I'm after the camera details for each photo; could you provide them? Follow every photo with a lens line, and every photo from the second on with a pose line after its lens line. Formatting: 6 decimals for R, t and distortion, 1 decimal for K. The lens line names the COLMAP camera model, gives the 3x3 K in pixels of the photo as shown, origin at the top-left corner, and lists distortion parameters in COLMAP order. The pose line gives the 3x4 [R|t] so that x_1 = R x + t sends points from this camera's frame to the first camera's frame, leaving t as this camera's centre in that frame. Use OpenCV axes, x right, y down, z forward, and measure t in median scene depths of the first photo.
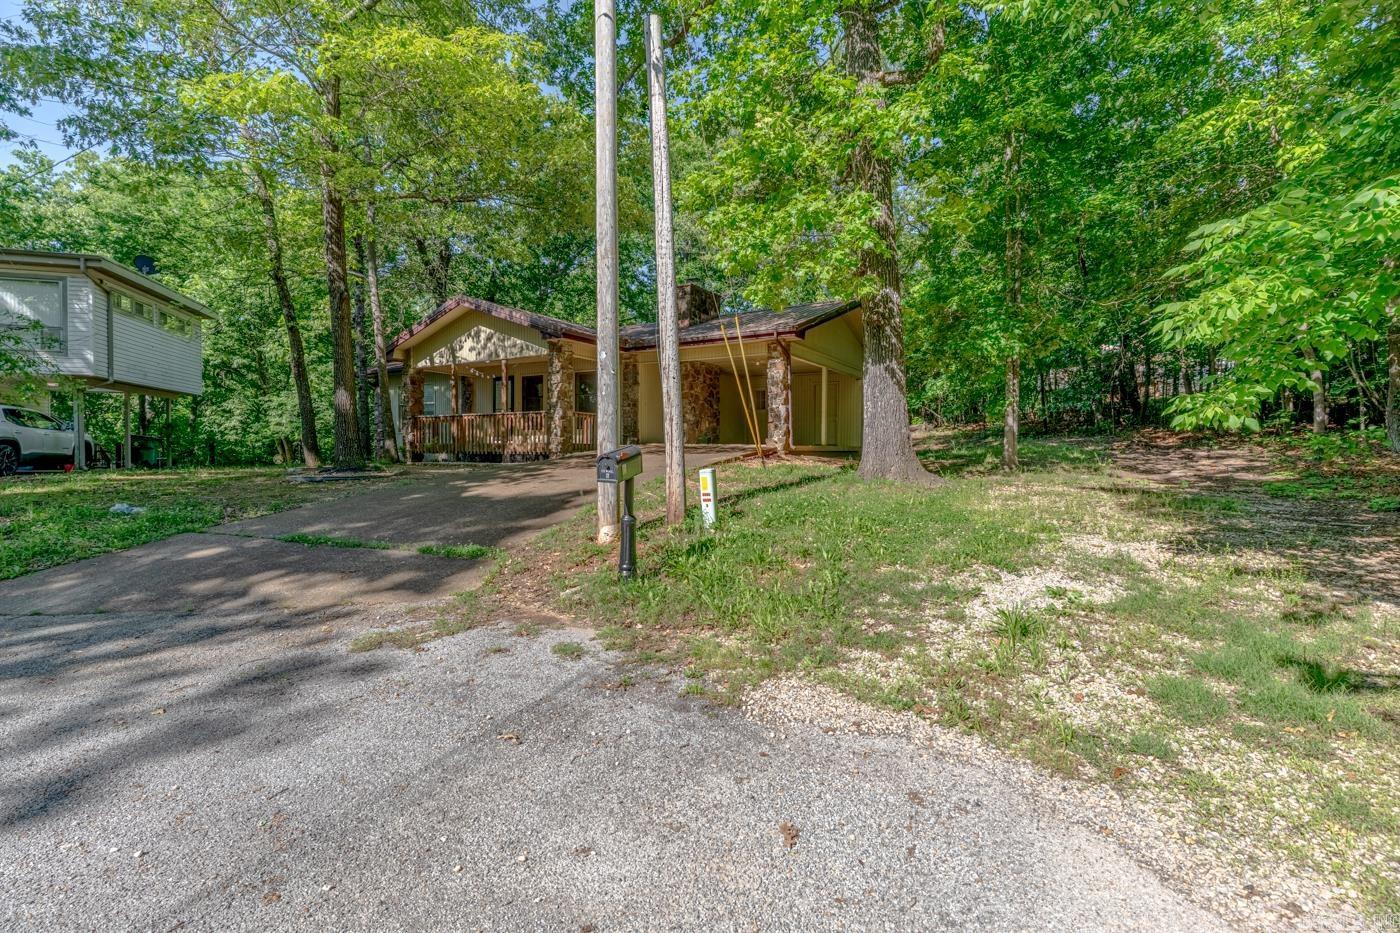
lens RADIAL K [[699.6, 0, 700.0], [0, 699.6, 466.5], [0, 0, 1]] dist [-0.002738, -0.000453]
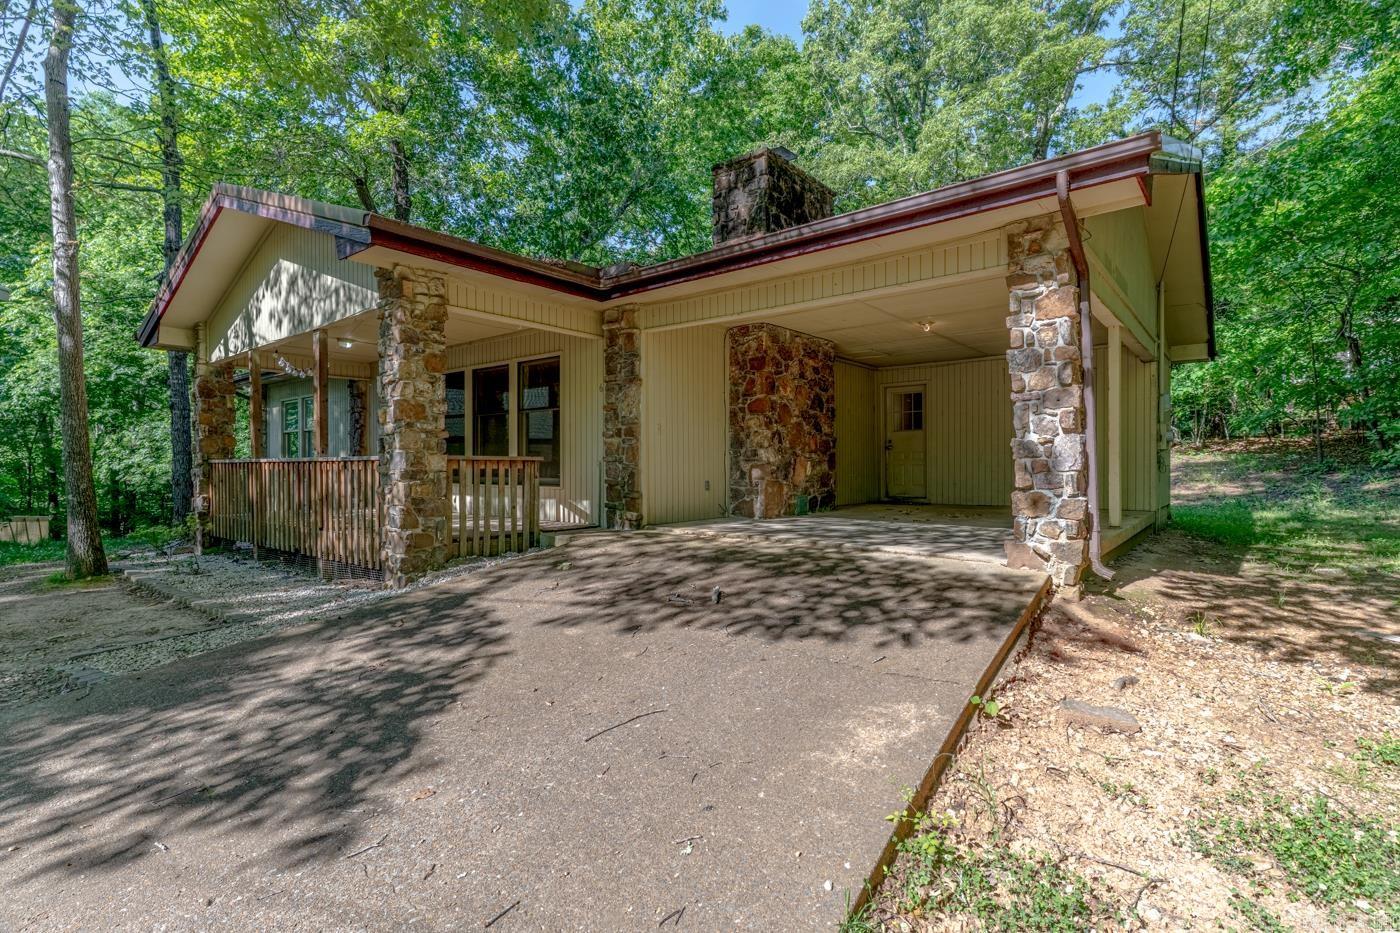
lens RADIAL K [[699.6, 0, 700.0], [0, 699.6, 466.5], [0, 0, 1]] dist [-0.002738, -0.000453]
pose [[0.990435, -0.009961, -0.137622, 0.003661], [0.007931, 0.999852, -0.015291, -0.065669], [0.137753, 0.014053, 0.990367, 0.639390]]
